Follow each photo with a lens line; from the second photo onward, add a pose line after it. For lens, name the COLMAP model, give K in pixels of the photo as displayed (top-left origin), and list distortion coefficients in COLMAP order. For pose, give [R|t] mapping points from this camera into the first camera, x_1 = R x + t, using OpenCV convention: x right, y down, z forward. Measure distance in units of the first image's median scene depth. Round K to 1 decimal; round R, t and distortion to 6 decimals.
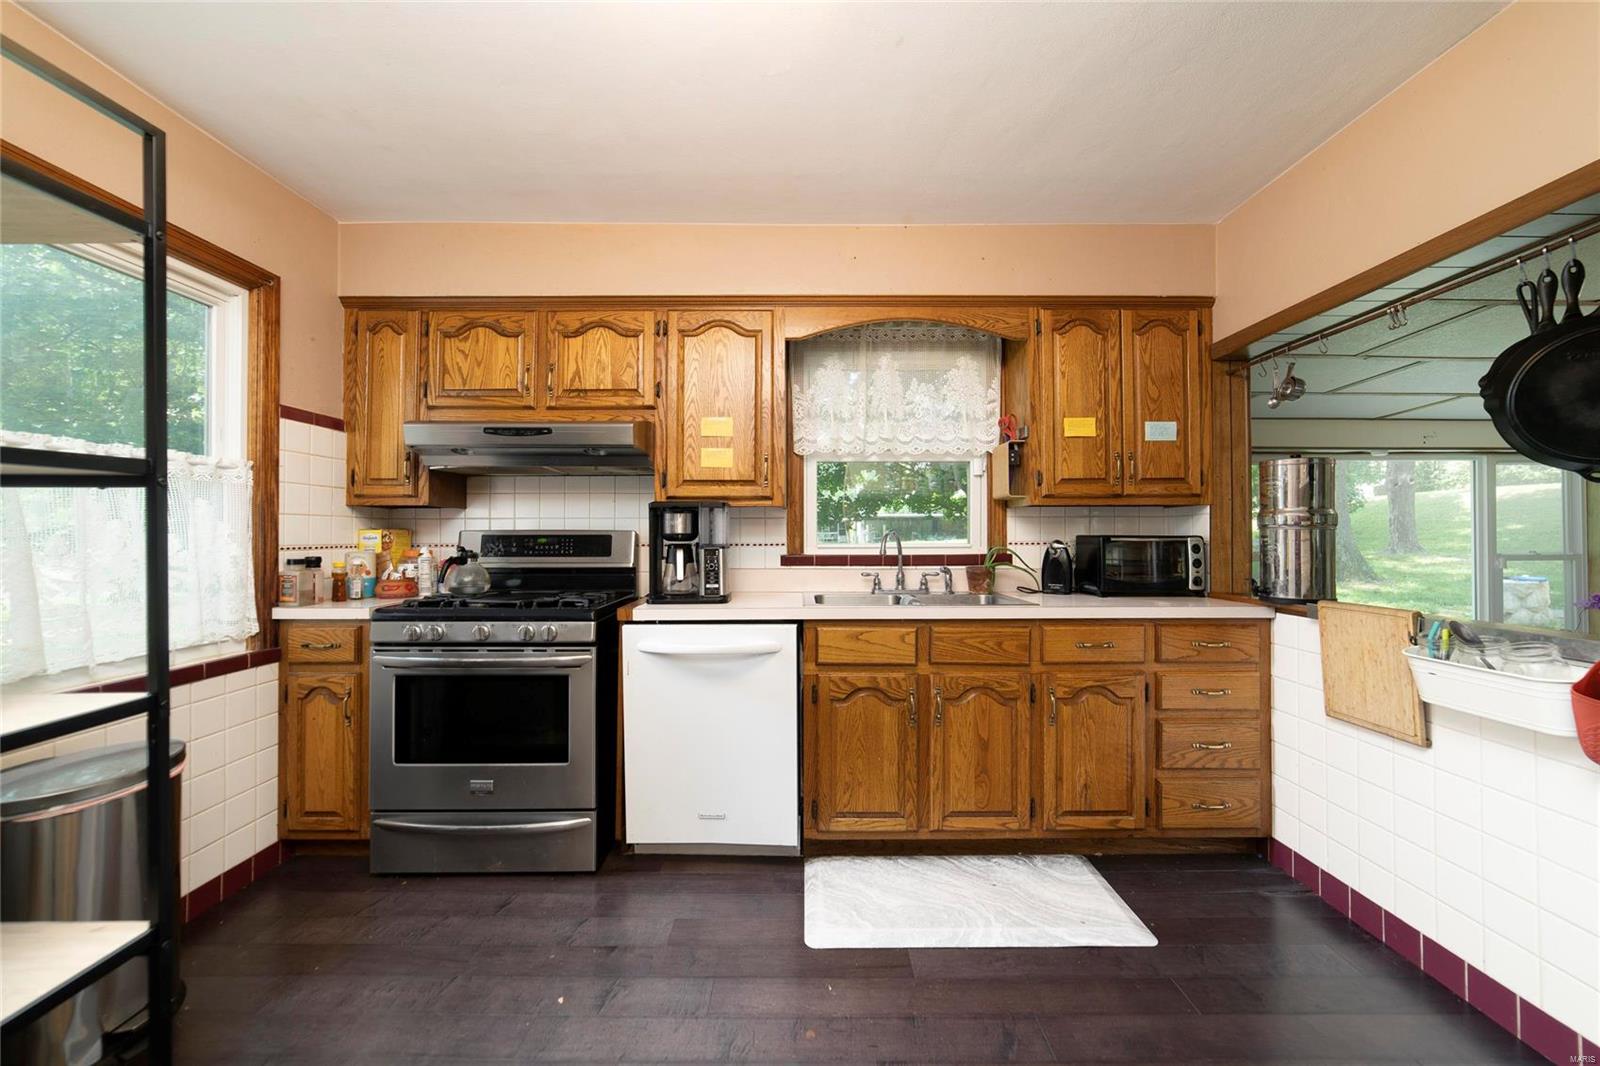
lens RADIAL K [[611.0, 0, 799.3], [0, 611.0, 524.9], [0, 0, 1]] dist [-0.001217, 0.000057]
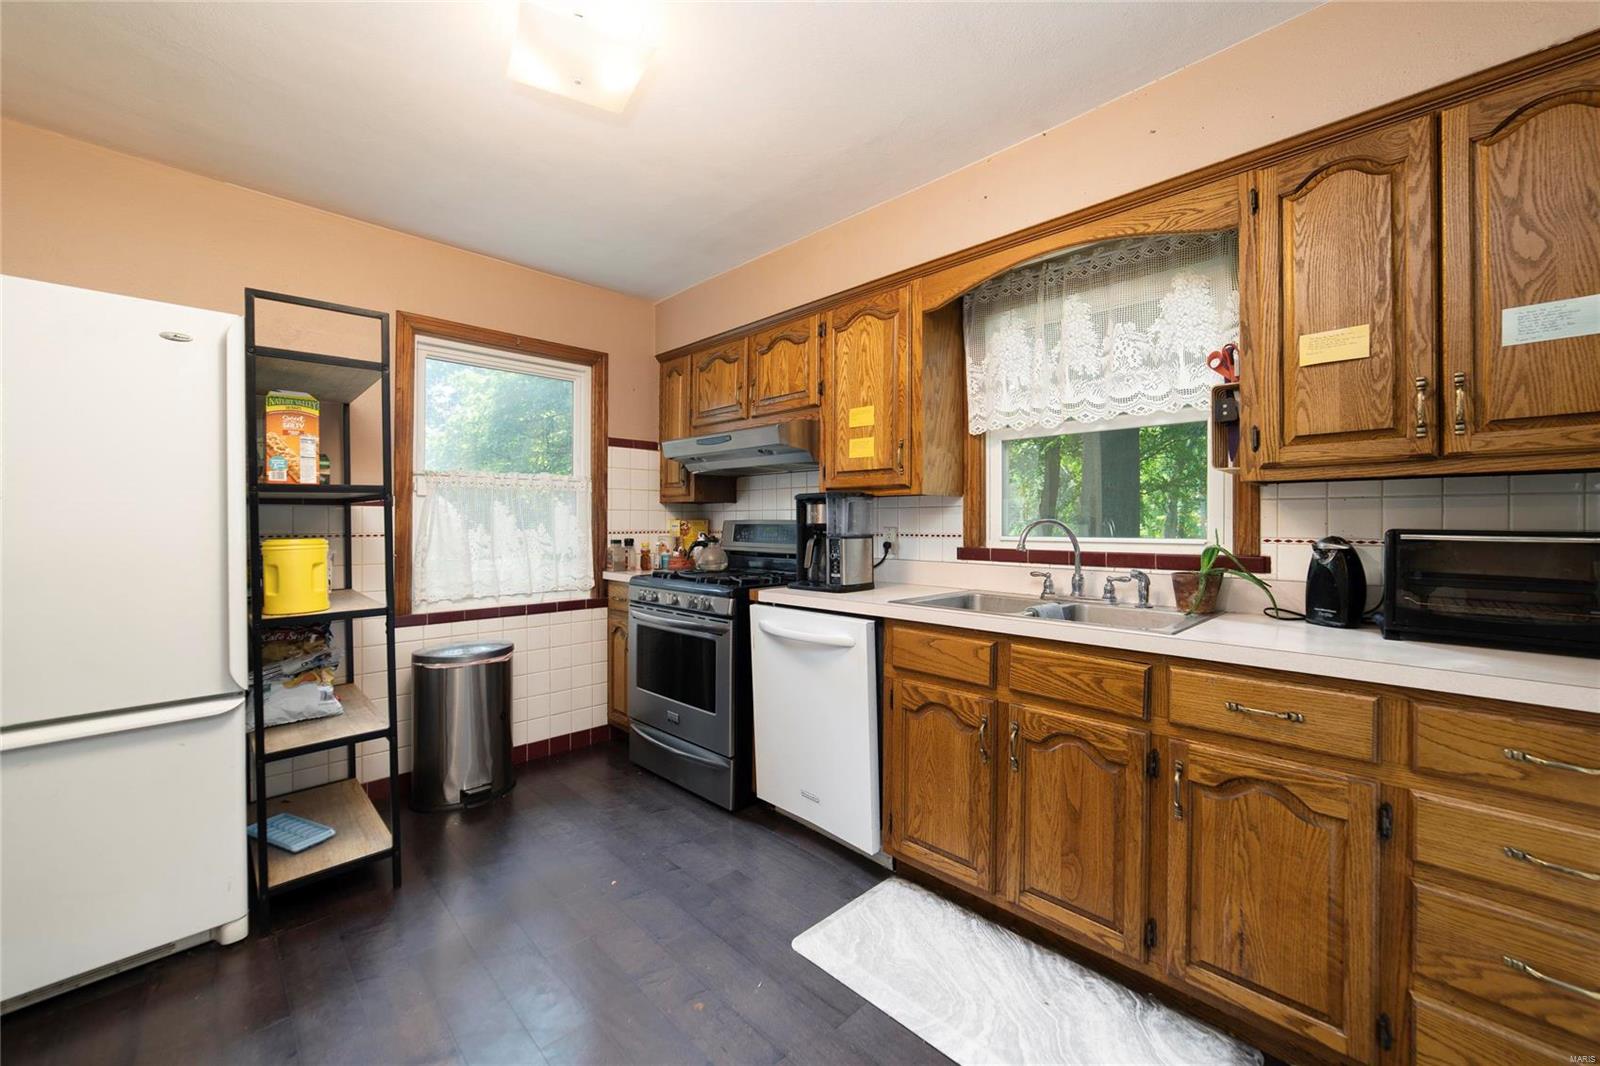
lens RADIAL K [[605.9, 0, 802.6], [0, 605.9, 517.4], [0, 0, 1]] dist [-0.001398, 0.003127]
pose [[0.724278, -0.003016, -0.689501, 0.528104], [0.009273, 0.999943, 0.005366, -0.002449], [0.689445, -0.010280, 0.724265, 0.236486]]
